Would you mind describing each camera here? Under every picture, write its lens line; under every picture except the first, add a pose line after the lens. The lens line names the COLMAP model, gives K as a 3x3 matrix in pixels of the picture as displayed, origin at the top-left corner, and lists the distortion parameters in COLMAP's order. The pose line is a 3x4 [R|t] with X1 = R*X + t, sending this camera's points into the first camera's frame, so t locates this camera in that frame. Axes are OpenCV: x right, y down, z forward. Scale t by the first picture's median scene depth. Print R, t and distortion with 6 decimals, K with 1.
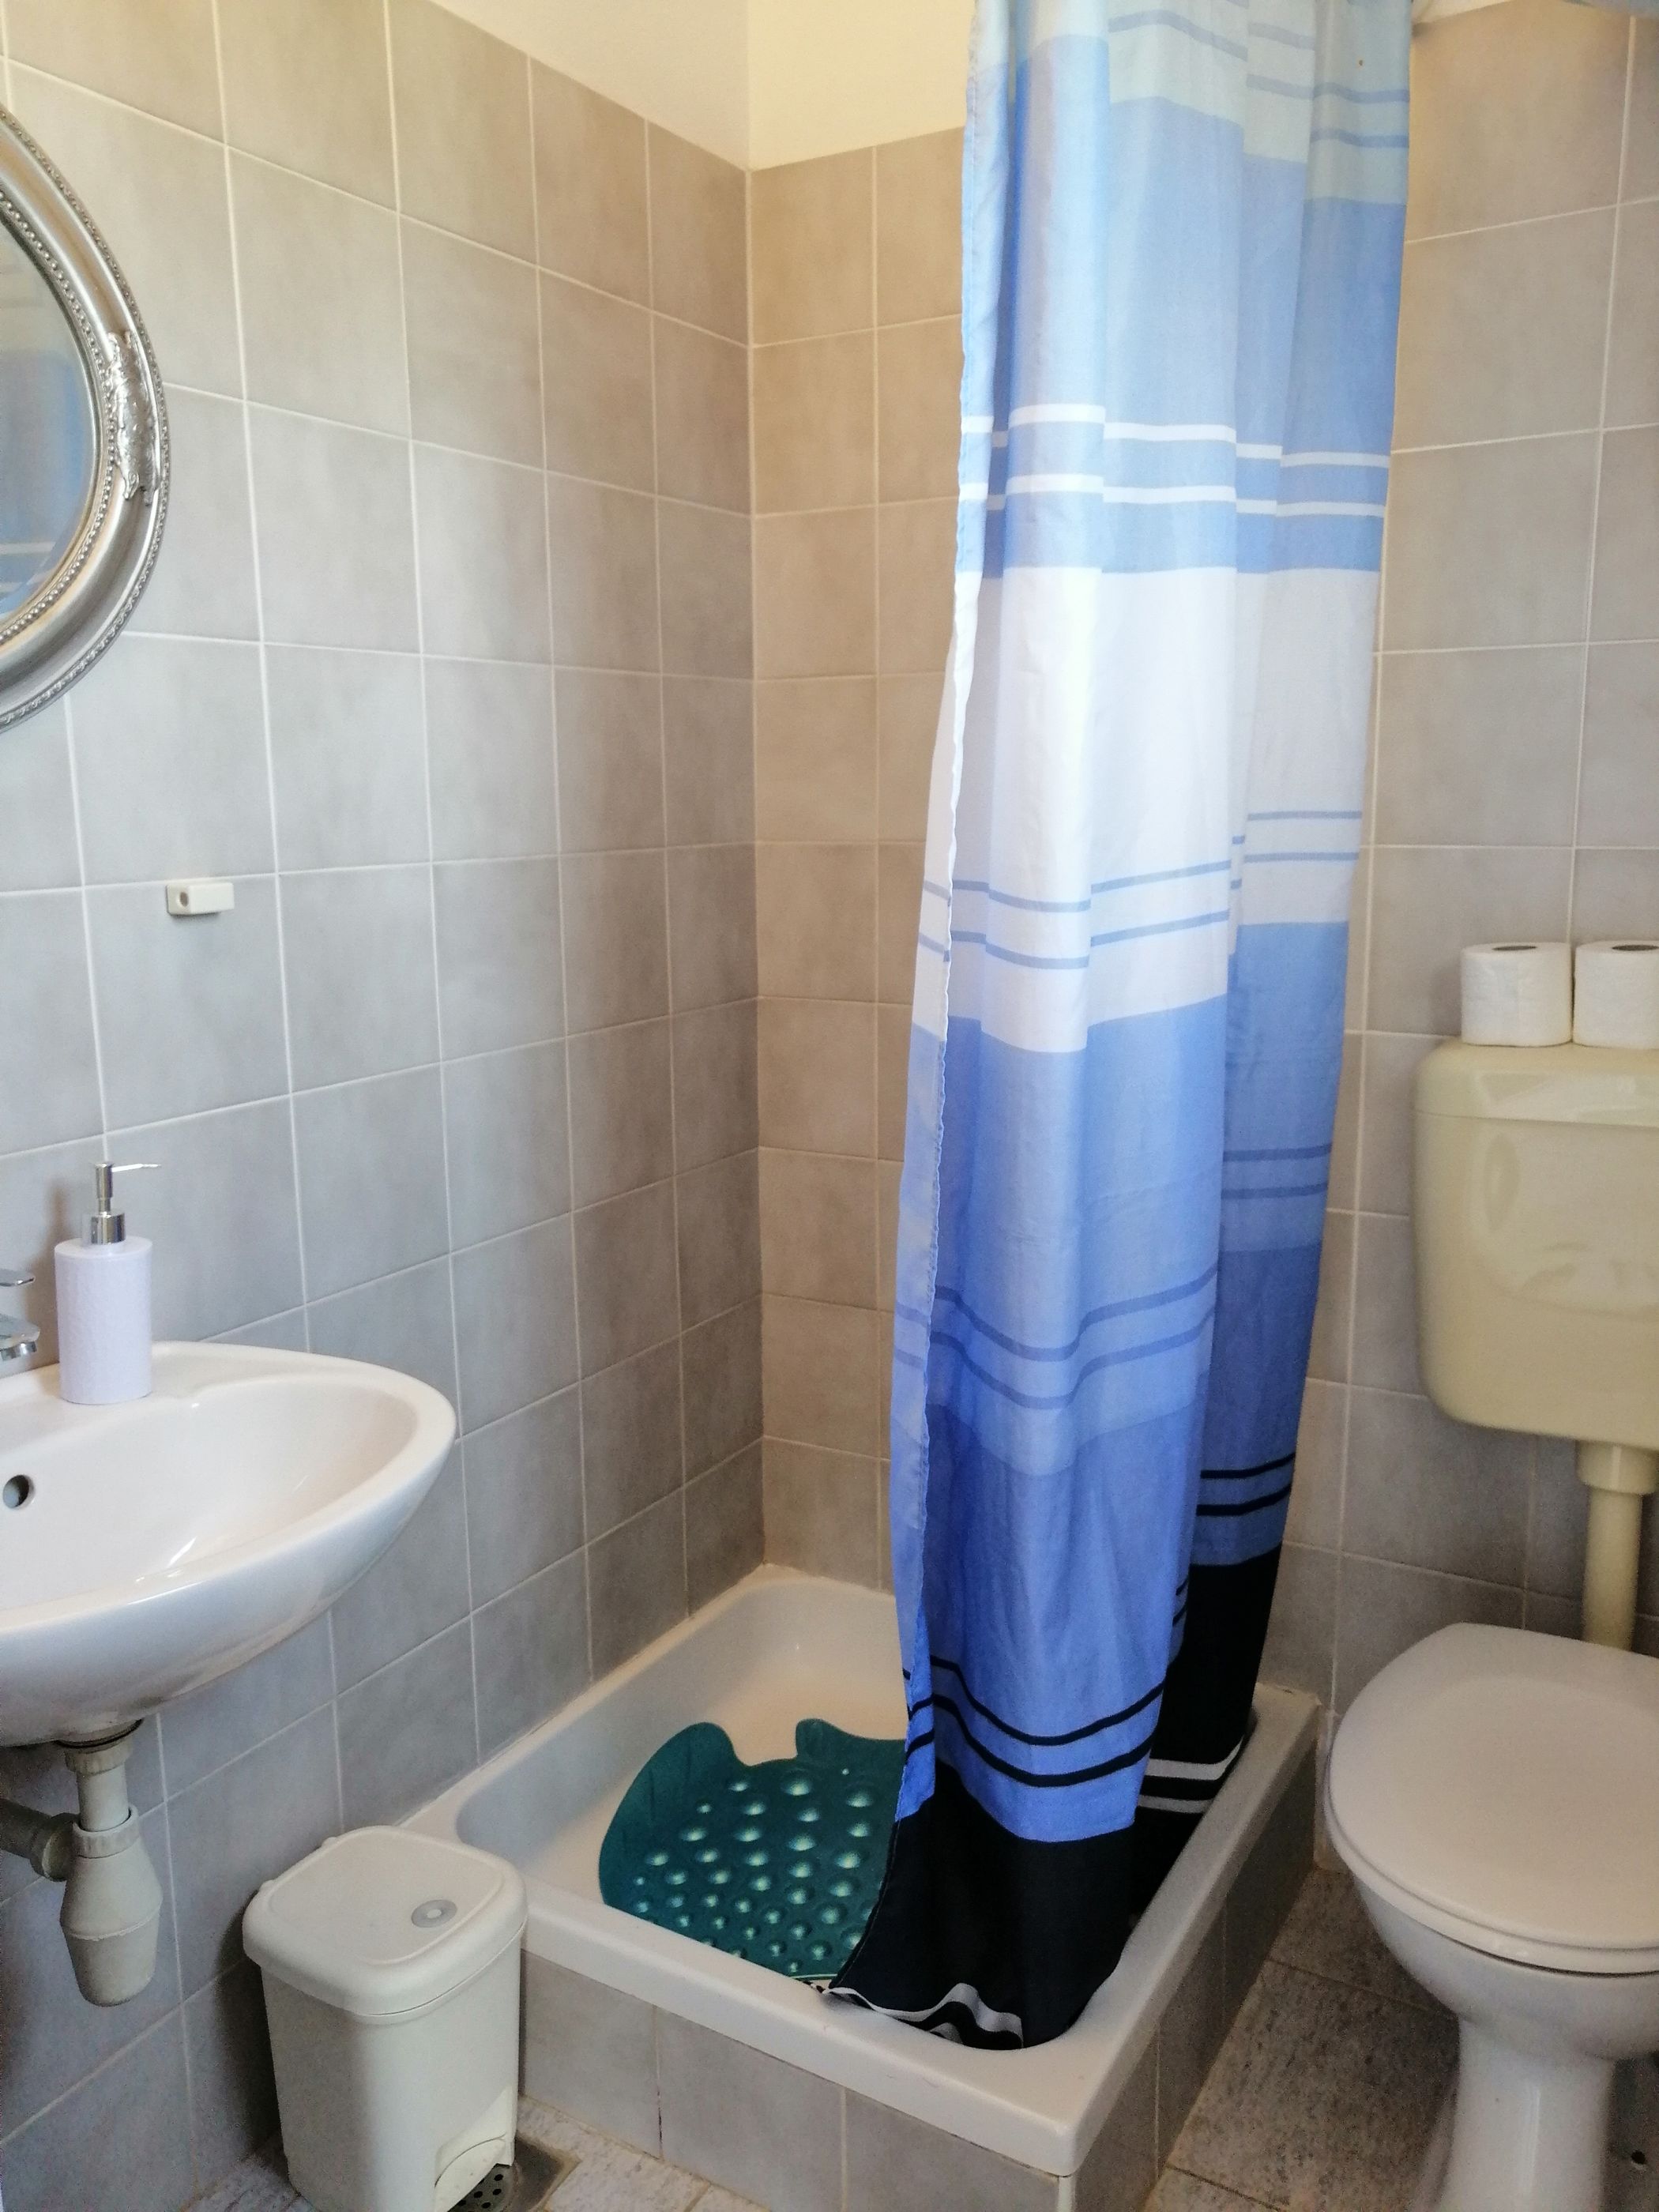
lens RADIAL K [[1745.3, 0, 829.5], [0, 1745.3, 1106.0], [0, 0, 1]] dist [-0.050559, 0.092810]
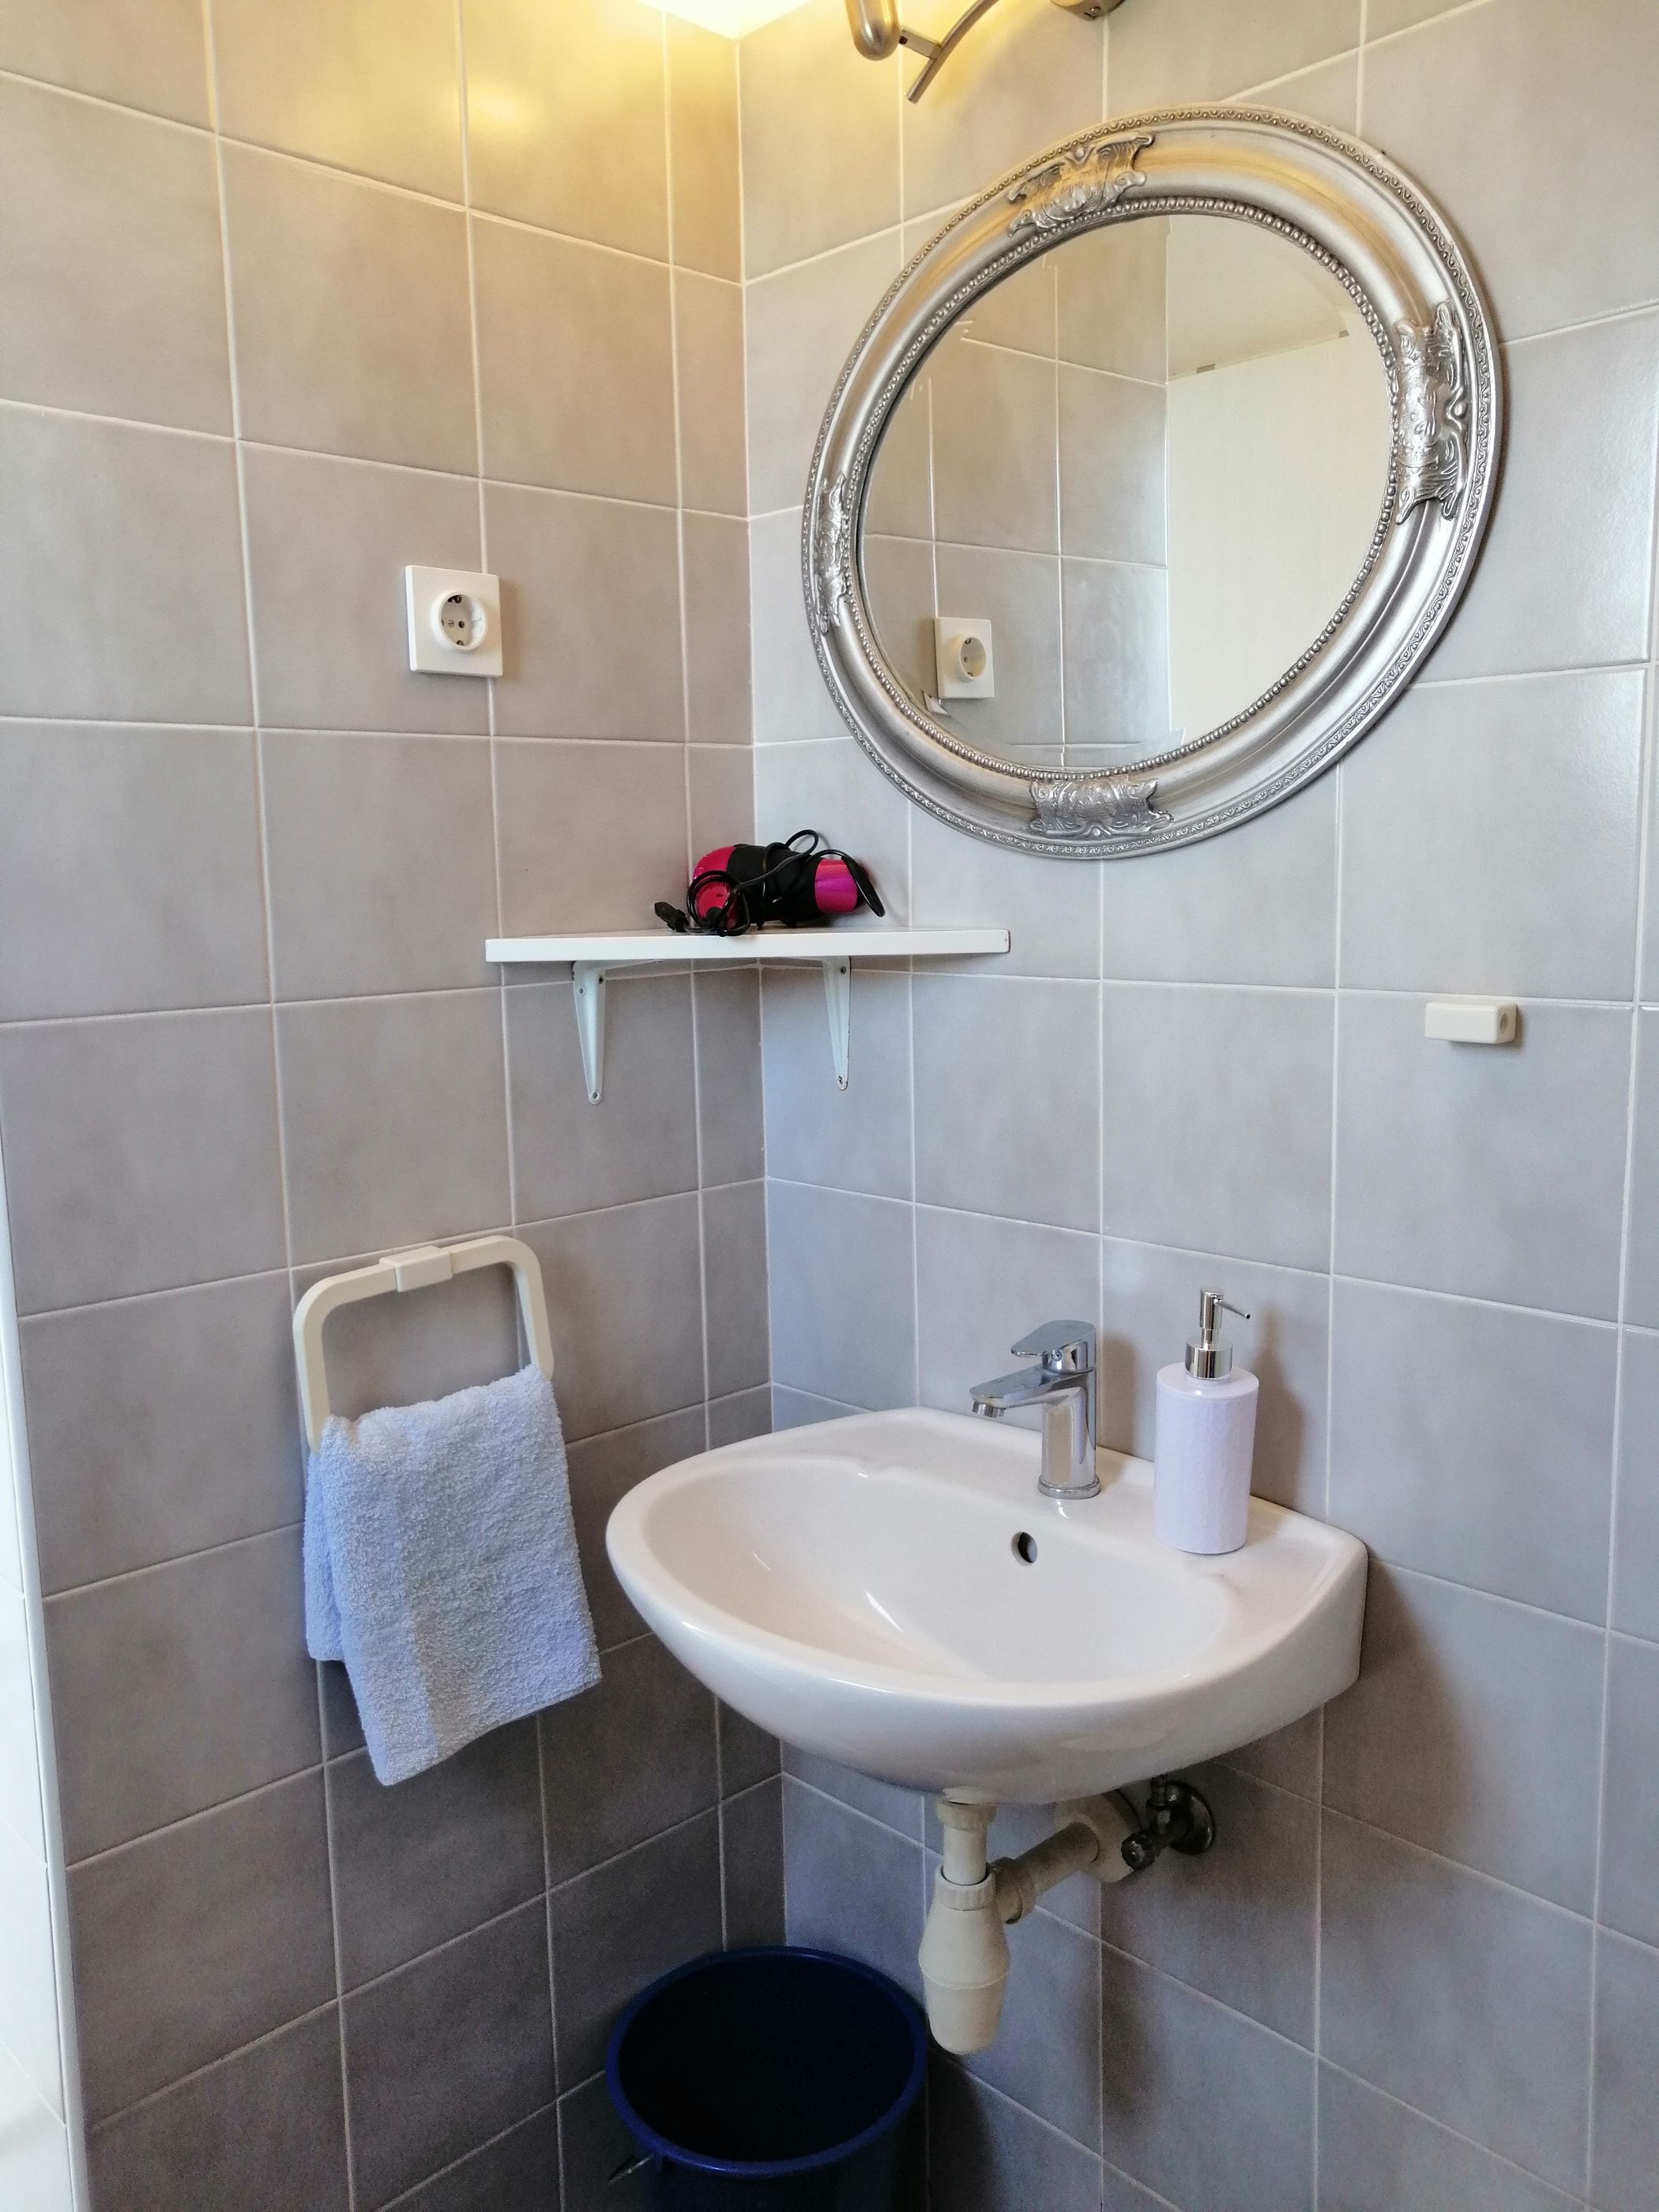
lens RADIAL K [[1723.3, 0, 829.5], [0, 1723.3, 1106.0], [0, 0, 1]] dist [-0.025547, 0.055659]
pose [[-0.256751, 0.151956, -0.954457, 0.792391], [-0.165572, 0.966047, 0.198340, -0.342924], [0.952190, 0.208955, -0.222873, 1.665787]]
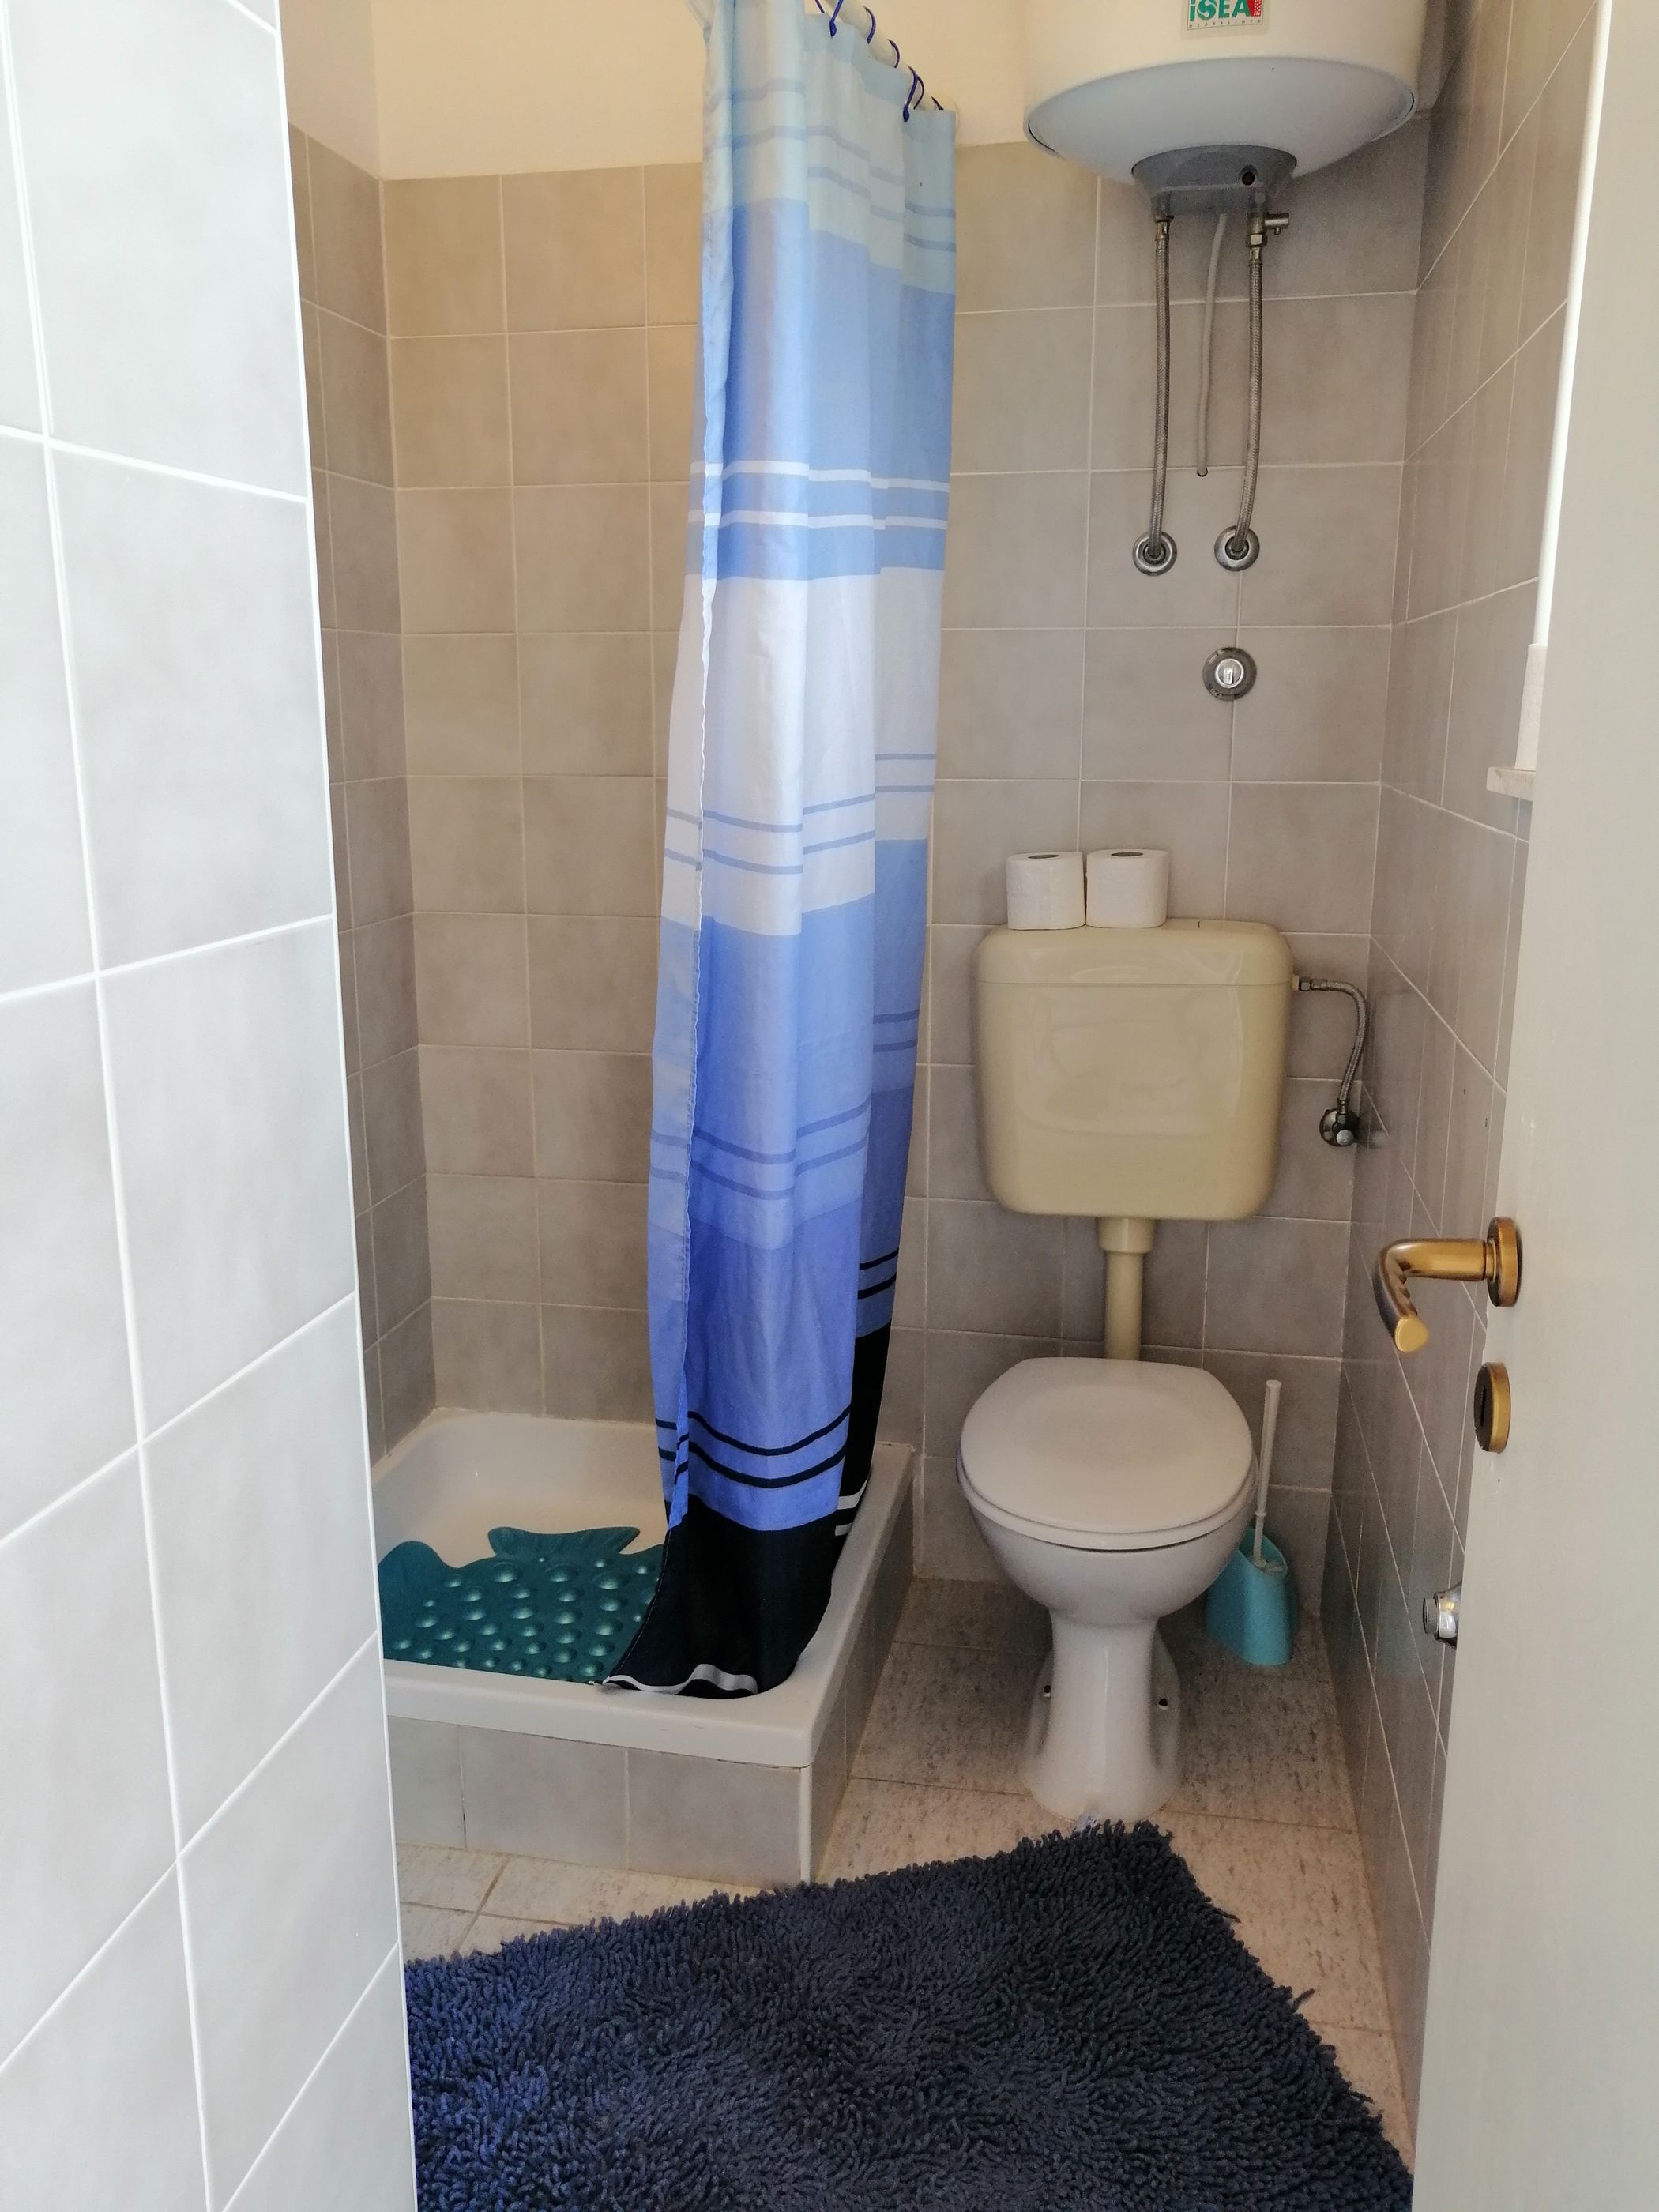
lens RADIAL K [[1723.3, 0, 829.5], [0, 1723.3, 1106.0], [0, 0, 1]] dist [-0.025547, 0.055659]
pose [[0.946894, -0.060986, 0.315708, -0.212959], [0.047354, 0.997592, 0.050680, 0.028611], [-0.318039, -0.033039, 0.947502, -0.236065]]
